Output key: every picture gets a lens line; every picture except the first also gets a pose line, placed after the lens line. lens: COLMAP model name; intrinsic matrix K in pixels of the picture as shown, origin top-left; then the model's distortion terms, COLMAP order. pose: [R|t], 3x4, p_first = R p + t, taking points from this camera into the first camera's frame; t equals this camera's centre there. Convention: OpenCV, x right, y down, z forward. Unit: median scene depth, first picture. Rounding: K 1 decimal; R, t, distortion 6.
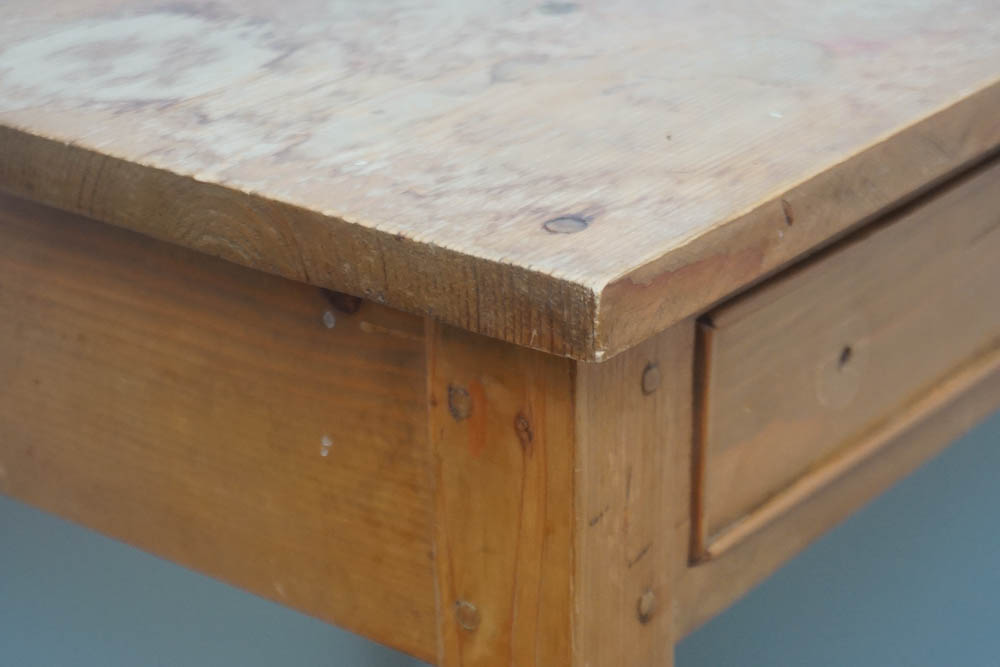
lens RADIAL K [[2642.1, 0, 500.0], [0, 2642.1, 333.5], [0, 0, 1]] dist [-0.027628, -0.315234]
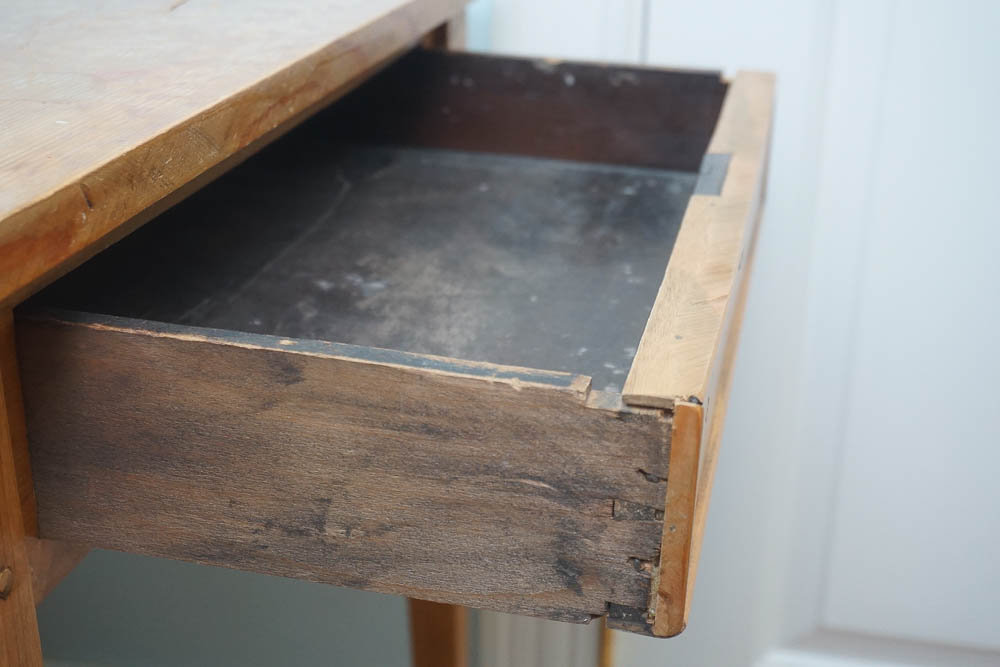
lens RADIAL K [[1447.0, 0, 500.0], [0, 1447.0, 333.5], [0, 0, 1]] dist [-0.008722, -0.078039]
pose [[0.911641, -0.135130, 0.388137, 0.026808], [0.140825, 0.989937, 0.013883, 0.023782], [-0.386107, 0.042003, 0.921497, 0.399079]]
